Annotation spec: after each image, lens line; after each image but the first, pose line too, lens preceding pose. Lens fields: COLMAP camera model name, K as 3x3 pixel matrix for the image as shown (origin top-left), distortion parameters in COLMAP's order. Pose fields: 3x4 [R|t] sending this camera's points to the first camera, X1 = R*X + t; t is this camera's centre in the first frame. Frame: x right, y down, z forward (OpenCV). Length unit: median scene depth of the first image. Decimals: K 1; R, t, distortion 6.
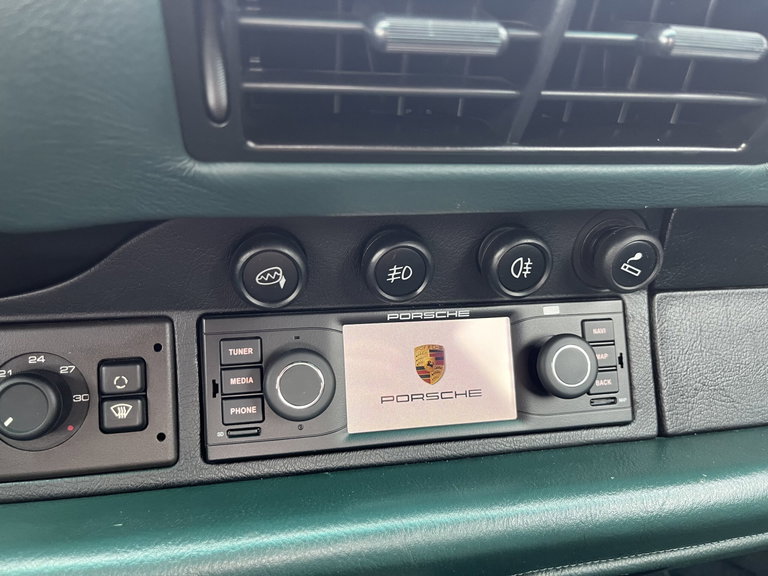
lens RADIAL K [[580.9, 0, 383.3], [0, 580.9, 289.4], [0, 0, 1]] dist [0.037572, -0.042007]
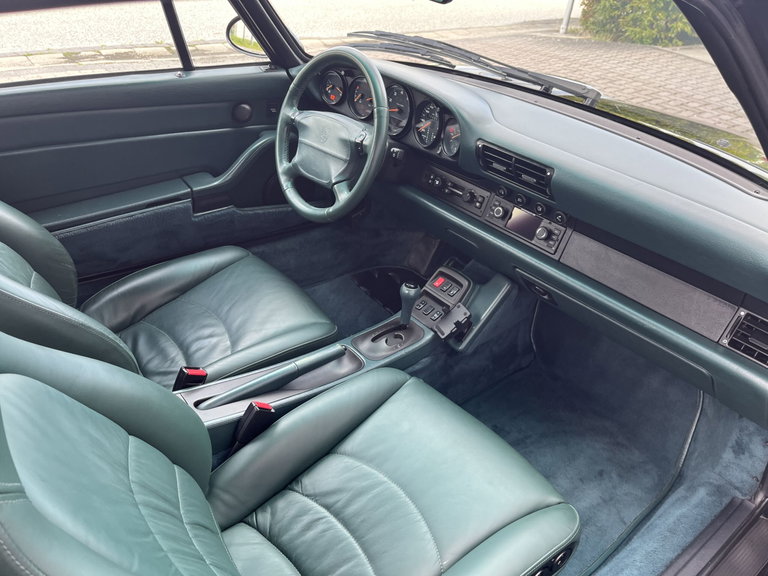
lens RADIAL K [[580.9, 0, 377.4], [0, 580.9, 295.9], [0, 0, 1]] dist [0.037572, -0.042007]
pose [[0.437761, 0.490346, -0.753609, 3.460485], [-0.318052, 0.868449, 0.380315, -0.782066], [0.840956, 0.073200, 0.536129, -2.539786]]
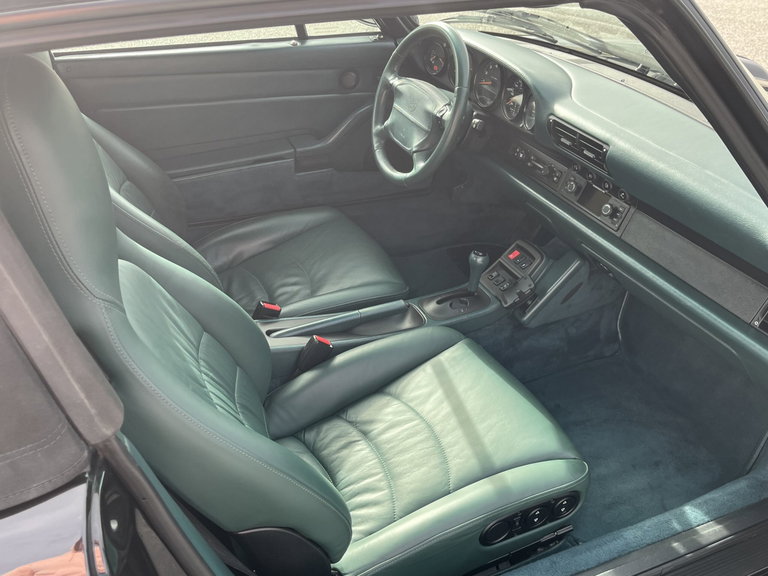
lens RADIAL K [[690.2, 0, 378.2], [0, 690.2, 286.8], [0, 0, 1]] dist [0.041988, -0.042071]
pose [[0.208822, 0.514820, -0.831477, 4.860040], [-0.316499, 0.840041, 0.440635, -1.220089], [0.925322, 0.171147, 0.338359, -2.479408]]
